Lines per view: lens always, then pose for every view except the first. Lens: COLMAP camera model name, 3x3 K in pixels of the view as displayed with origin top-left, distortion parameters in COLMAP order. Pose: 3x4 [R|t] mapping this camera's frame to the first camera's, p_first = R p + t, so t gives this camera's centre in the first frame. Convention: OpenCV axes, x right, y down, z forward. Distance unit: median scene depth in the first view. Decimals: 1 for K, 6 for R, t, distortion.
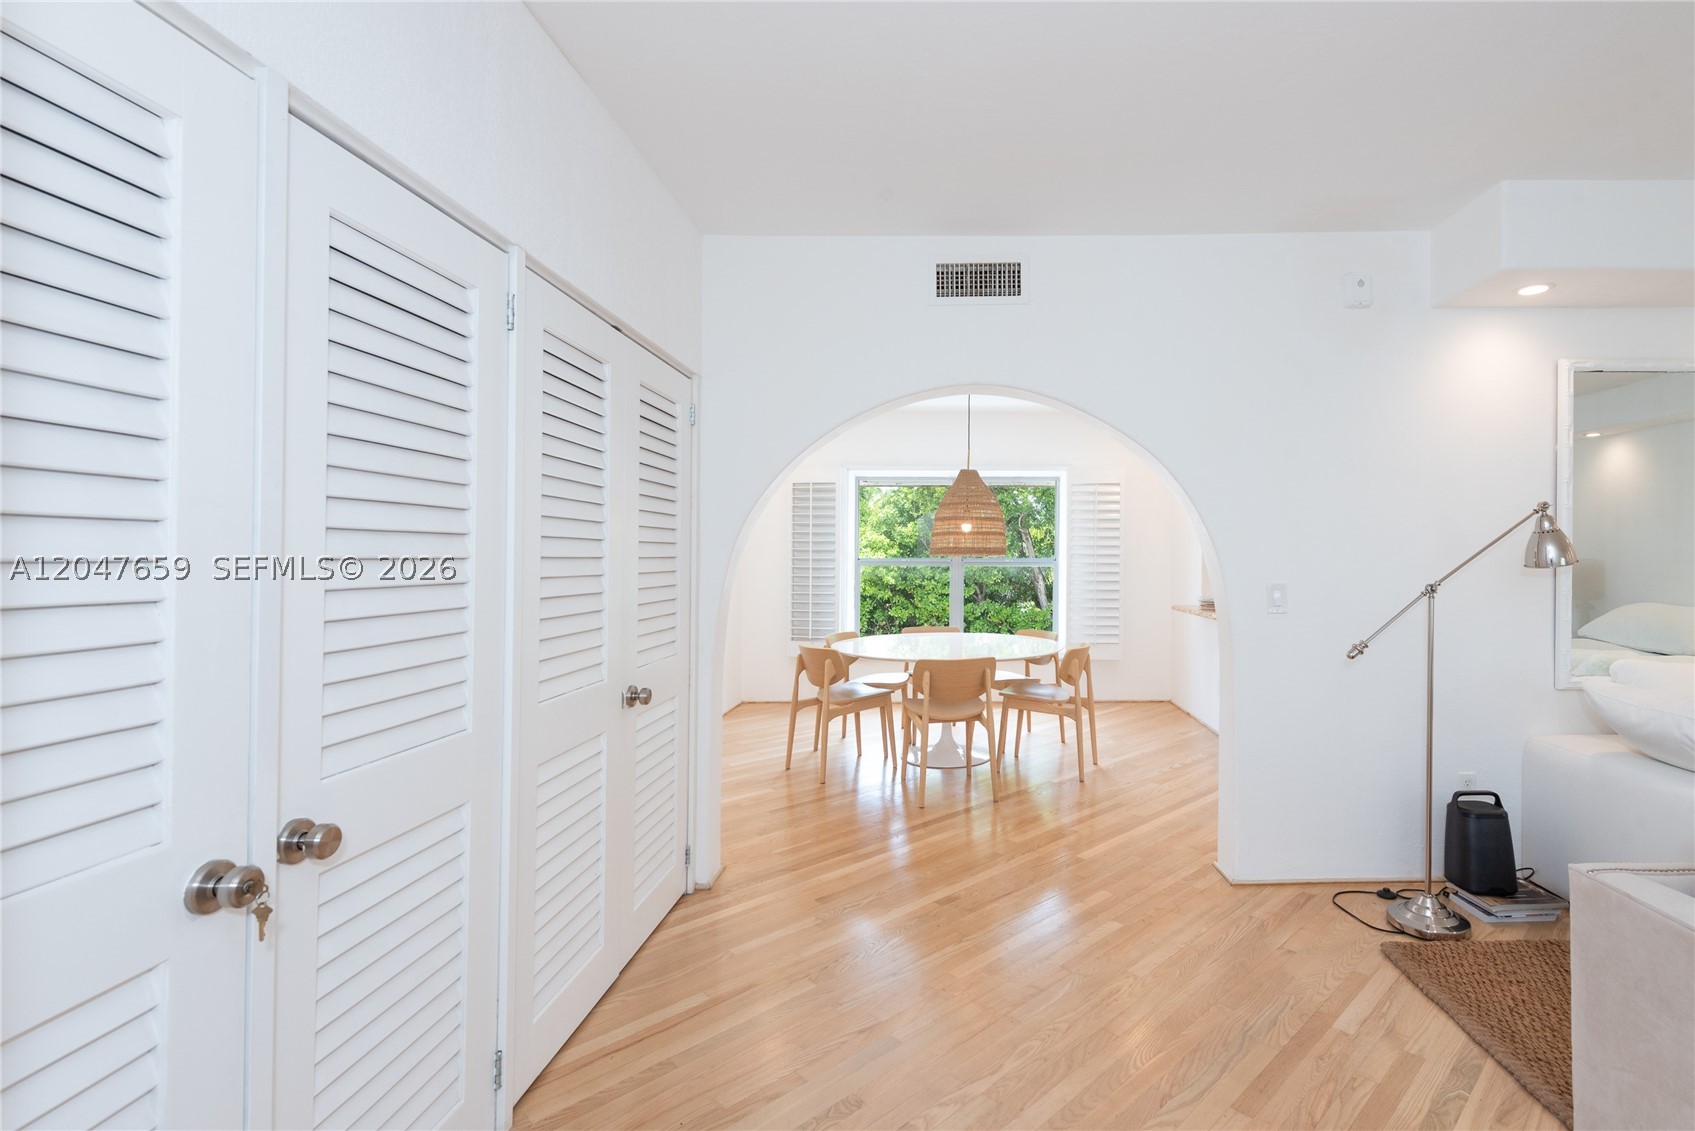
lens RADIAL K [[795.4, 0, 969.3], [0, 795.4, 553.7], [0, 0, 1]] dist [0.012872, -0.001343]
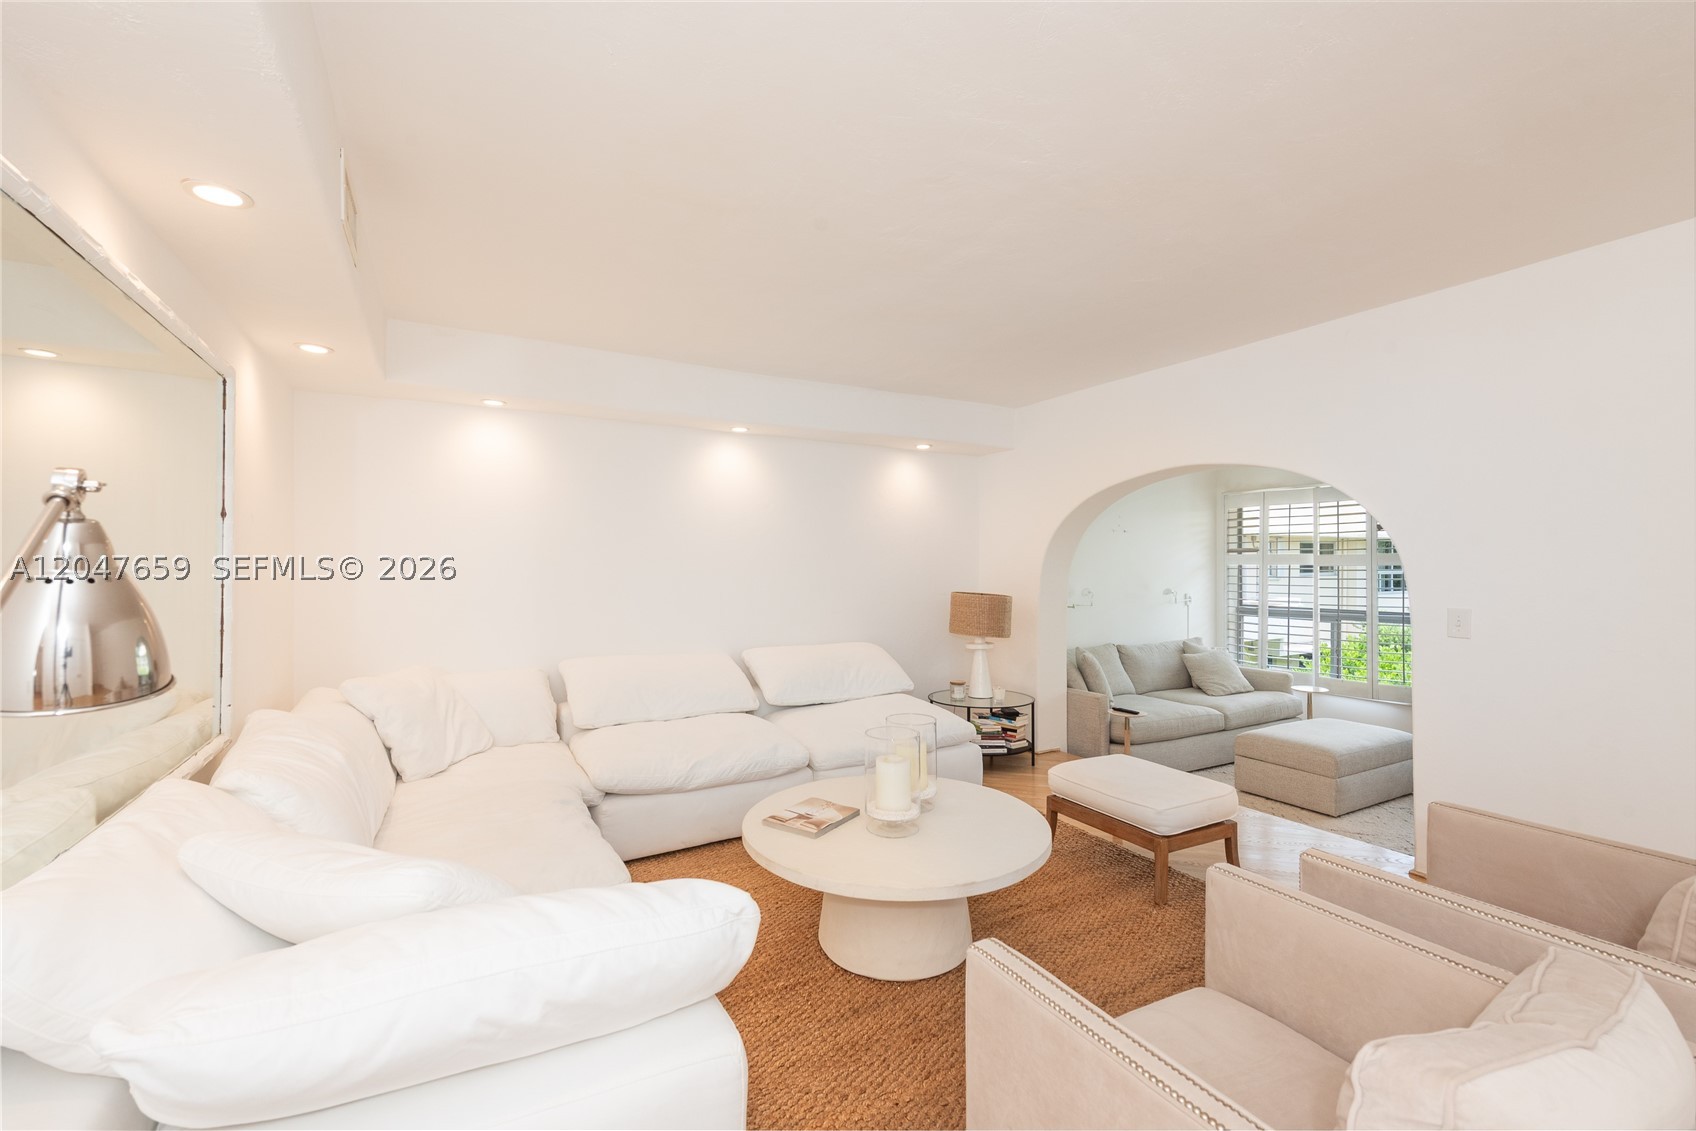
lens RADIAL K [[719.2, 0, 846.4], [0, 719.2, 571.1], [0, 0, 1]] dist [0.010041, -0.002965]
pose [[-0.468764, -0.005737, 0.883305, 0.322296], [-0.003013, 0.999983, 0.004896, -0.027390], [-0.883318, -0.000367, -0.468773, 0.765310]]
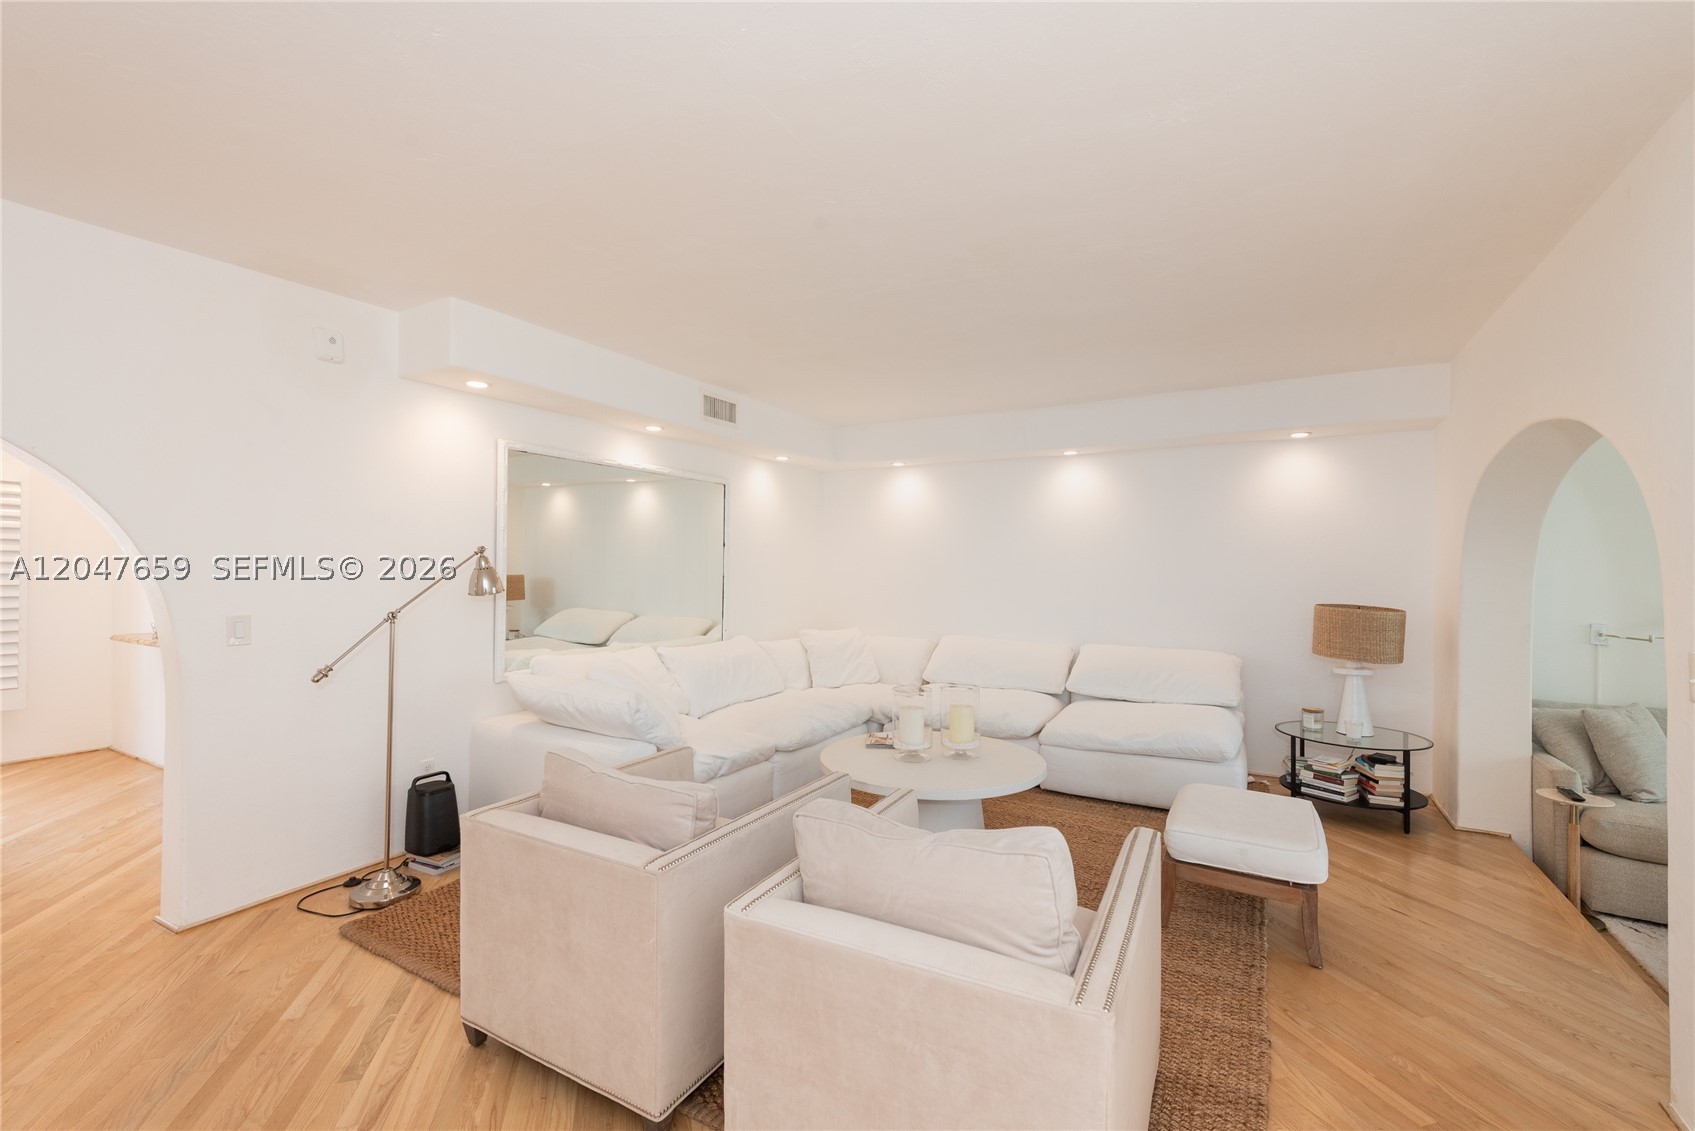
lens RADIAL K [[718.8, 0, 843.2], [0, 718.8, 571.2], [0, 0, 1]] dist [0.010041, -0.002965]
pose [[0.517682, 0.001615, 0.855572, -0.000745], [-0.011331, 0.999923, 0.004969, -0.030930], [-0.855498, -0.012267, 0.517661, -0.123448]]
